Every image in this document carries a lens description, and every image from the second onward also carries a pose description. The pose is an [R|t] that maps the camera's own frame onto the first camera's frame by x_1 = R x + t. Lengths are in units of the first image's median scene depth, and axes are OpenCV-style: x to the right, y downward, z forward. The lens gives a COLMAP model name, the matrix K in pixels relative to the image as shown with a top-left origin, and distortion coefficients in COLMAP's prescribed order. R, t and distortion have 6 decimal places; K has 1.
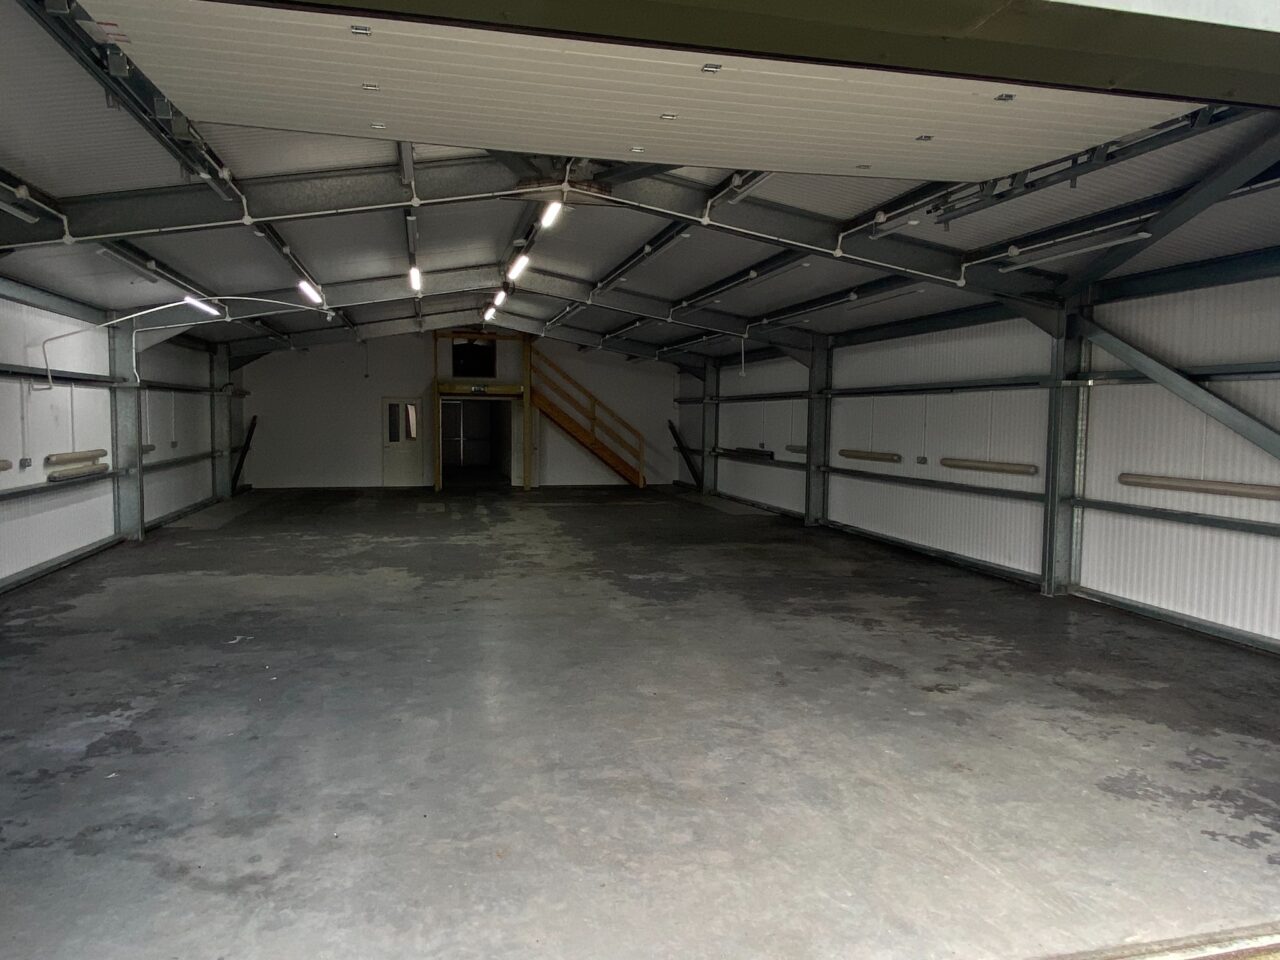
lens RADIAL K [[878.3, 0, 640.0], [0, 878.3, 480.0], [0, 0, 1]] dist [0.029629, -0.003388]
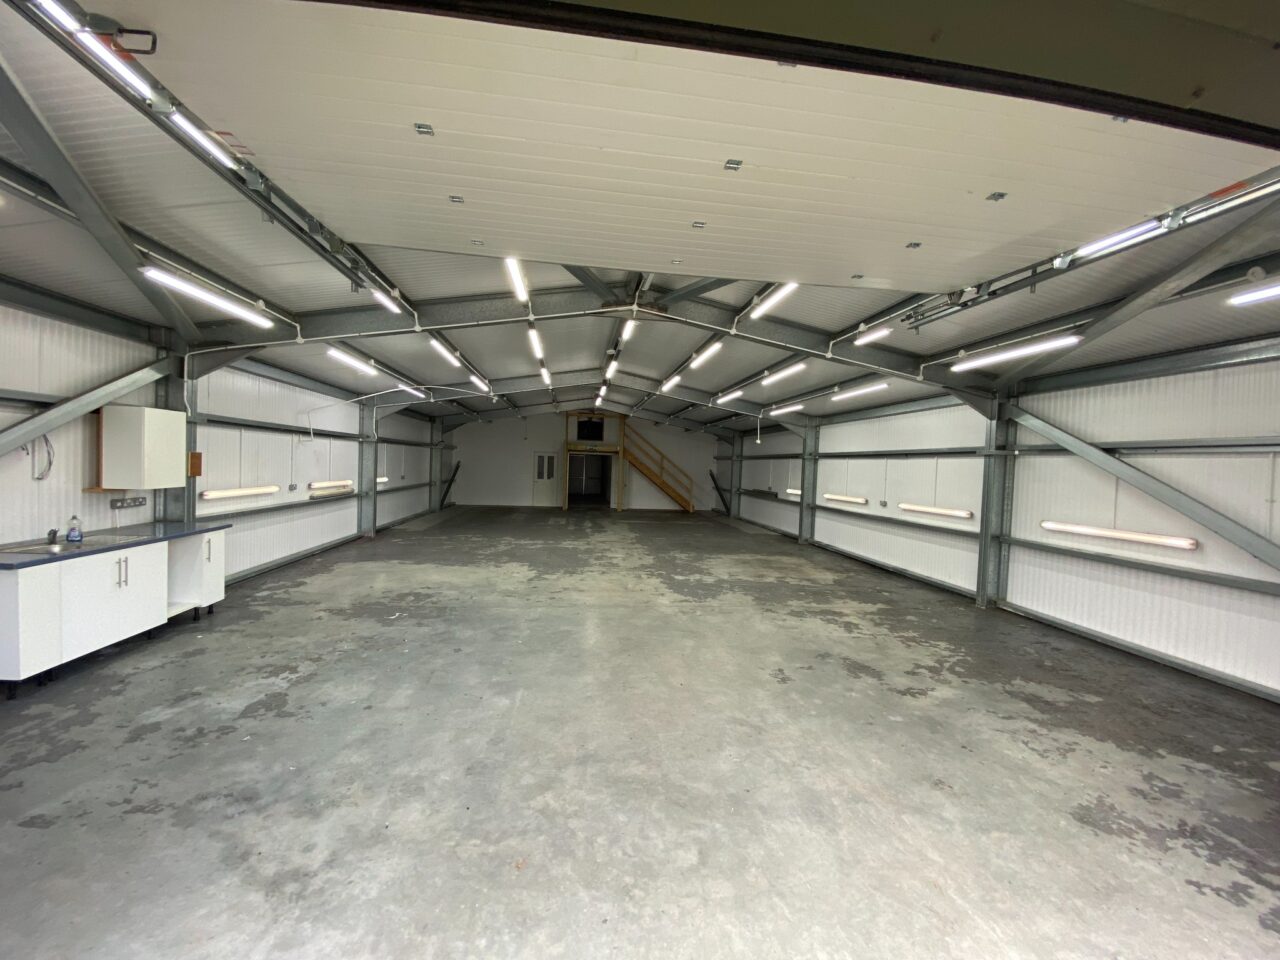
lens RADIAL K [[522.5, 0, 640.0], [0, 522.5, 480.0], [0, 0, 1]] dist [0.011290, -0.014742]
pose [[0.993987, 0.029031, -0.105576, 0.016019], [-0.033827, 0.998462, -0.043919, -0.010746], [0.104139, 0.047226, 0.993441, 0.121242]]
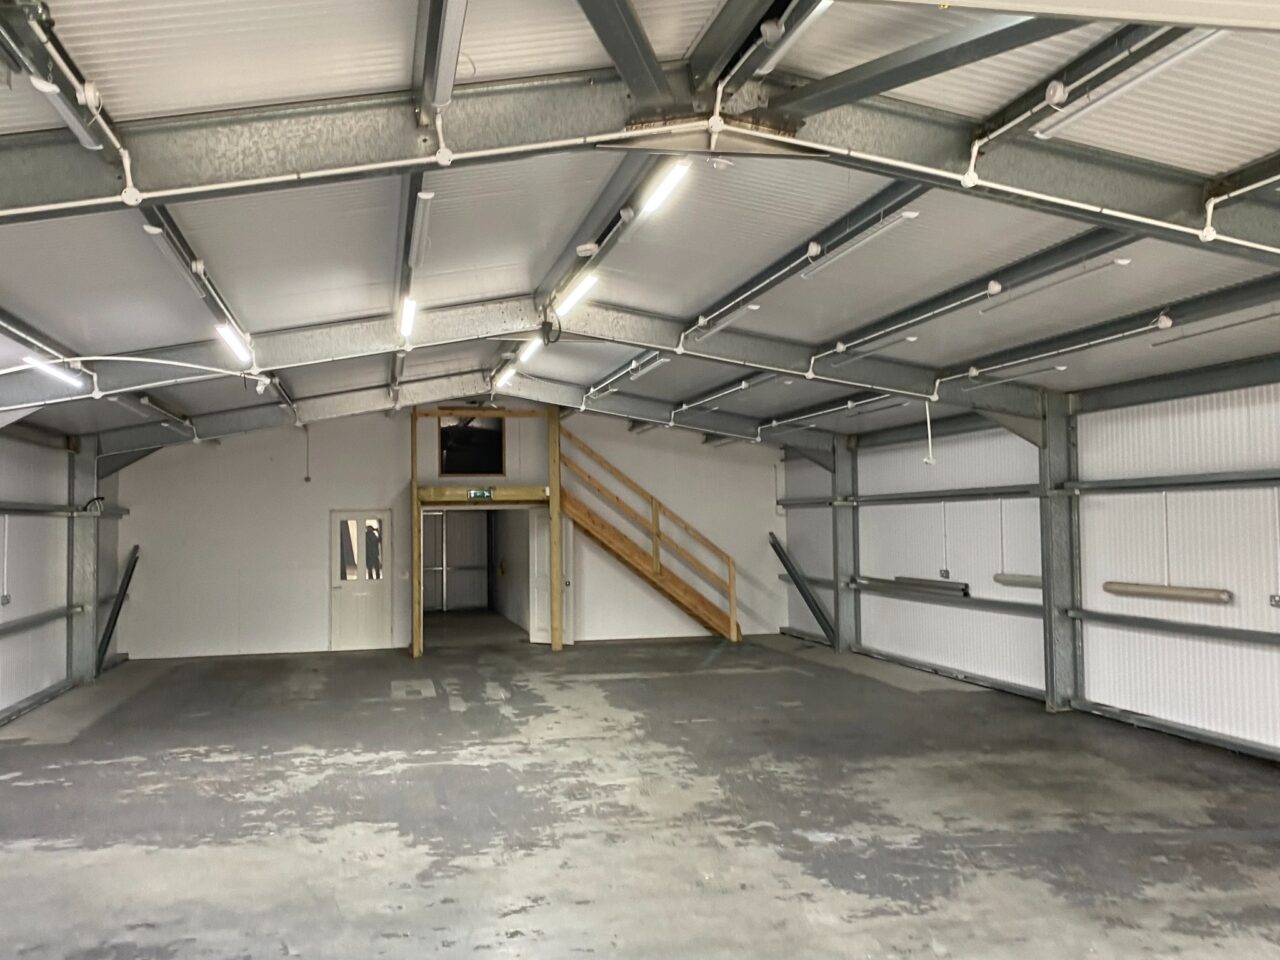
lens RADIAL K [[1249.5, 0, 641.8], [0, 1249.5, 457.4], [0, 0, 1]] dist [0.073280, -0.193736]
pose [[0.999226, -0.027741, -0.027881, -0.082641], [0.024046, 0.991853, -0.125097, -0.026542], [0.031124, 0.124329, 0.991753, 0.192217]]
